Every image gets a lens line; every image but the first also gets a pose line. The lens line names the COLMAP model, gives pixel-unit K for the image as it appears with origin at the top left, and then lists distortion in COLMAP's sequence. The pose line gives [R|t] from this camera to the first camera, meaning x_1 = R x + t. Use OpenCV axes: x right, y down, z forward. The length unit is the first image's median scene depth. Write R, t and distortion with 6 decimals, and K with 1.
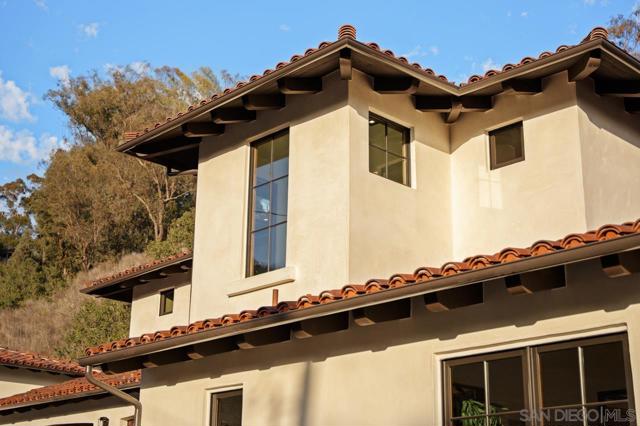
lens RADIAL K [[976.2, 0, 321.1], [0, 976.2, 211.0], [0, 0, 1]] dist [-0.009607, 0.000000]
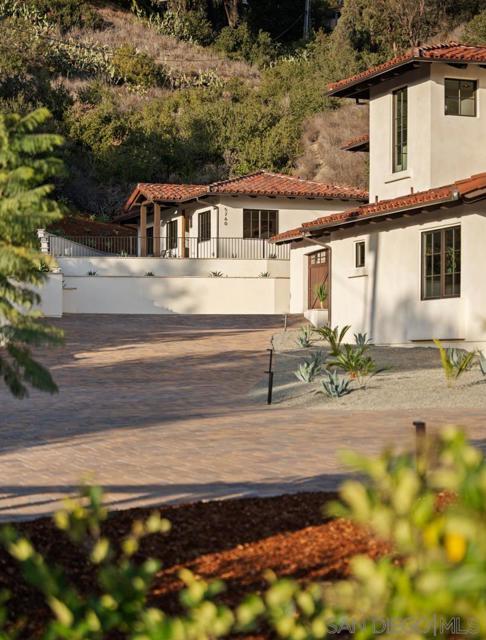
lens RADIAL K [[1392.9, 0, 243.2], [0, 1392.9, 320.6], [0, 0, 1]] dist [-0.020173, 0.000000]
pose [[0.920367, -0.019877, -0.390549, 0.633629], [0.132794, 0.955248, 0.264325, -0.367635], [0.367817, -0.295138, 0.881818, -1.370733]]
